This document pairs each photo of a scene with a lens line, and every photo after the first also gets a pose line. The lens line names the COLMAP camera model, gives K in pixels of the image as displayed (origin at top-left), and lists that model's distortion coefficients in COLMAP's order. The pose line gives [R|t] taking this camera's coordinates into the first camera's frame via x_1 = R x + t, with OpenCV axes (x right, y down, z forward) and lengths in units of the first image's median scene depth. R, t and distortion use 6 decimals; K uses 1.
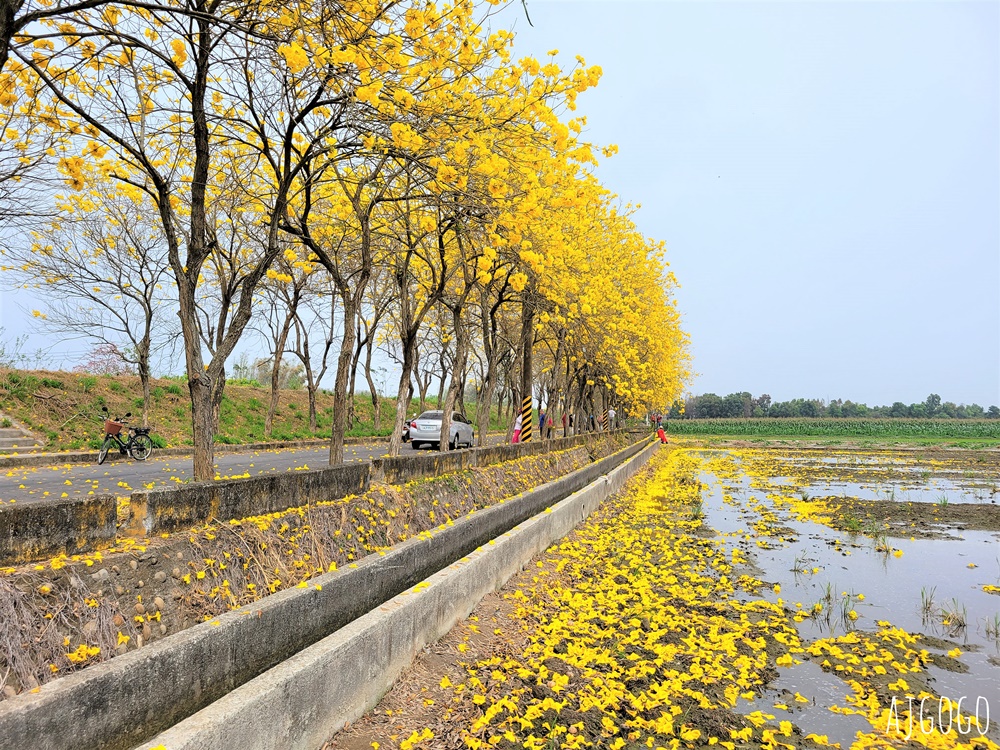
lens RADIAL K [[739.3, 0, 500.0], [0, 739.3, 375.0], [0, 0, 1]] dist [0.031497, -0.003353]
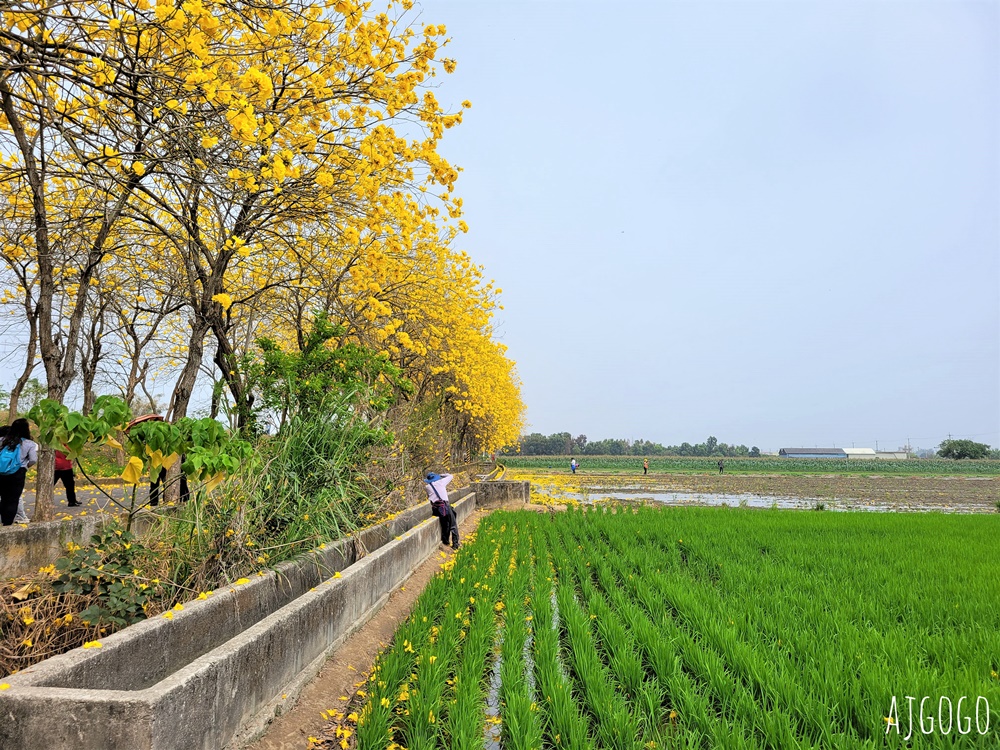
lens RADIAL K [[739.3, 0, 500.0], [0, 739.3, 375.0], [0, 0, 1]] dist [0.031497, -0.003353]
pose [[0.974286, 0.030864, 0.223192, -0.038765], [-0.020052, 0.998520, -0.050548, -0.008328], [-0.224422, 0.044772, 0.973463, -0.134790]]
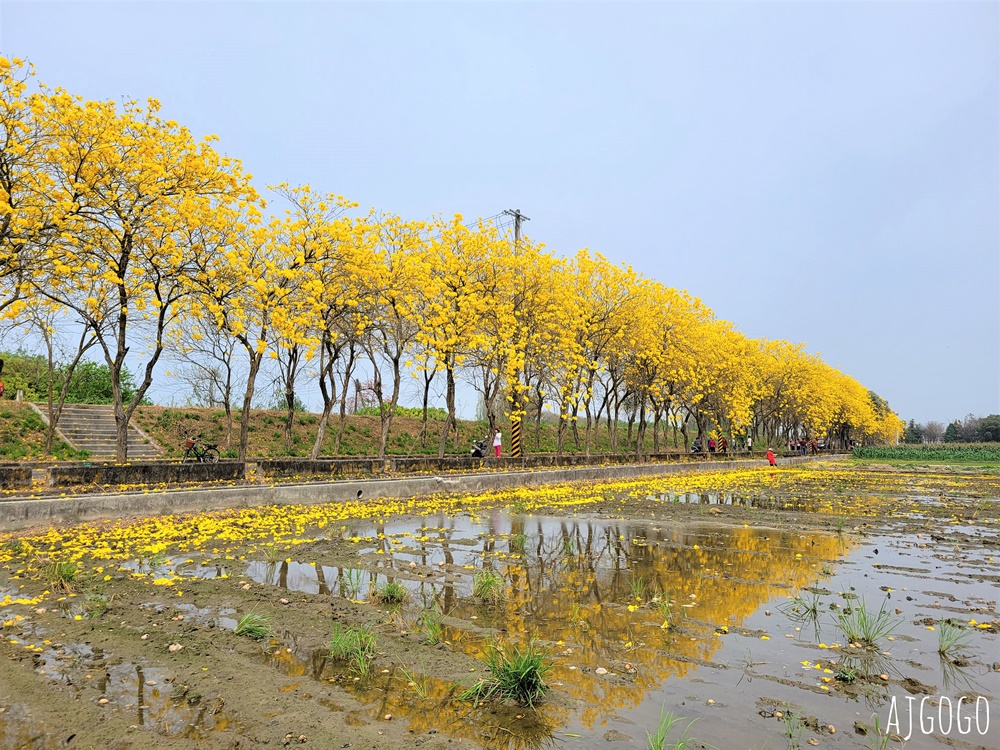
lens RADIAL K [[739.3, 0, 500.0], [0, 739.3, 375.0], [0, 0, 1]] dist [0.031497, -0.003353]
pose [[0.941257, -0.030065, -0.336350, 0.064471], [0.019290, 0.999189, -0.035331, -0.000781], [0.337140, 0.026767, 0.941074, -0.028311]]
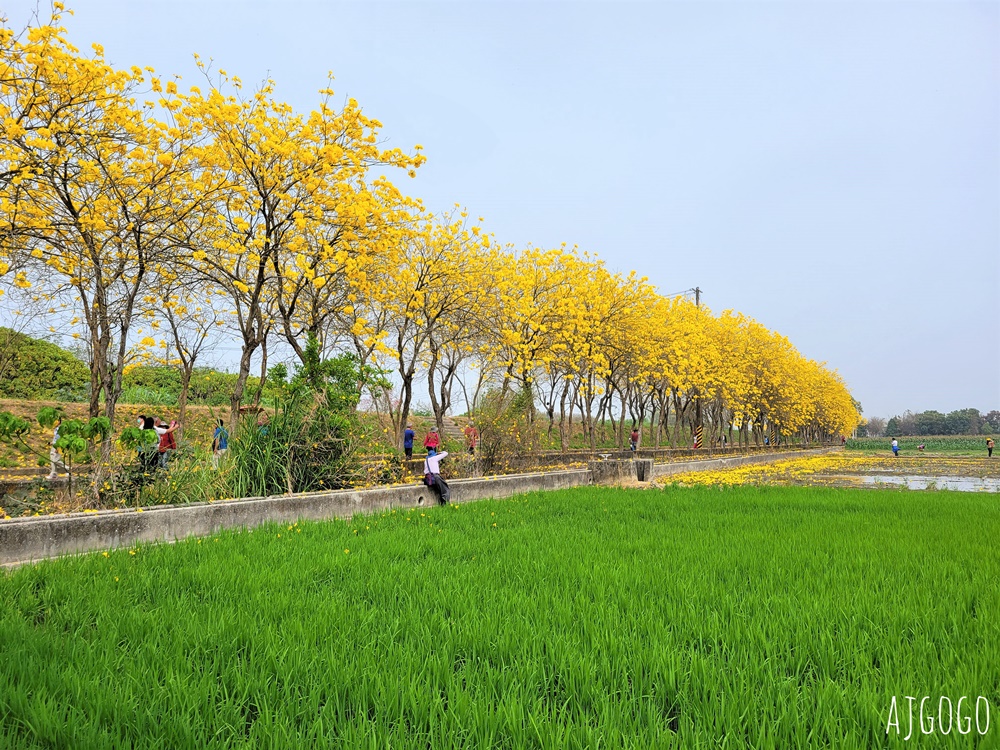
lens RADIAL K [[739.3, 0, 500.0], [0, 739.3, 375.0], [0, 0, 1]] dist [0.031497, -0.003353]
pose [[0.961456, -0.030729, -0.273238, 0.010173], [0.023543, 0.999286, -0.029541, -0.008615], [0.273951, 0.021969, 0.961493, -0.148021]]
